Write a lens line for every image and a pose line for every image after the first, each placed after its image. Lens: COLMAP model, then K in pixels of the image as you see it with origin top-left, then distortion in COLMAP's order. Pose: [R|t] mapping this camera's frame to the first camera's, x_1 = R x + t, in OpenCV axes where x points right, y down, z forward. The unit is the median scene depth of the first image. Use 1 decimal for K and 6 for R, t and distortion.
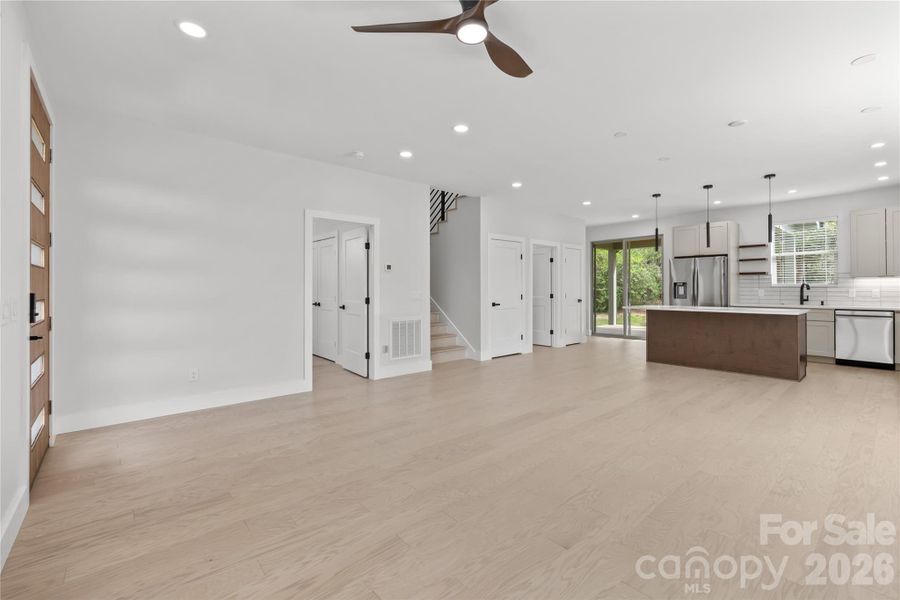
lens RADIAL K [[389.3, 0, 459.7], [0, 389.3, 292.1], [0, 0, 1]] dist [0.001139, 0.000144]
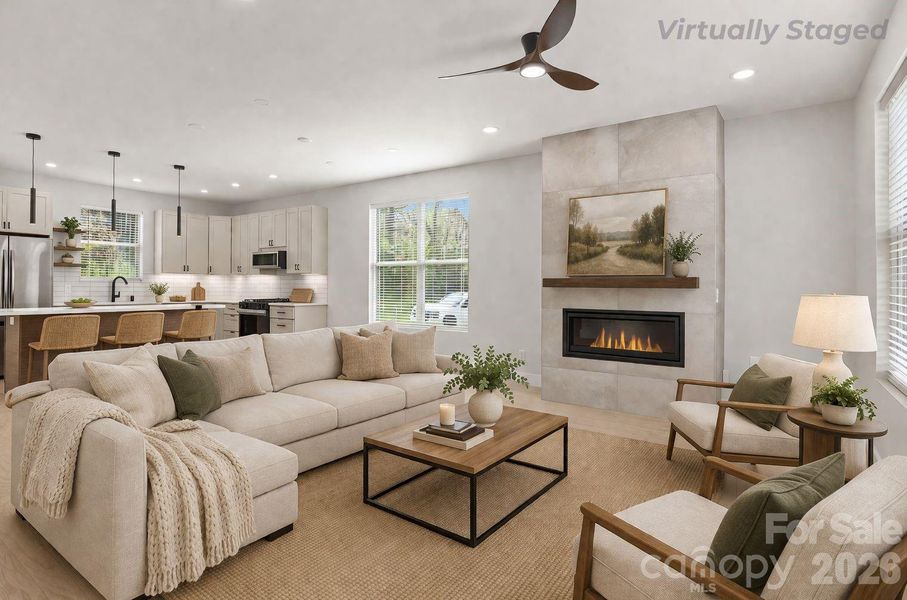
lens RADIAL K [[483.6, 0, 452.3], [0, 483.6, 283.4], [0, 0, 1]] dist [0.002975, 0.001134]
pose [[-0.212812, 0.013397, 0.977001, -0.412184], [-0.003334, 0.999890, -0.014438, 0.004738], [-0.977087, -0.006330, -0.212744, 0.466413]]
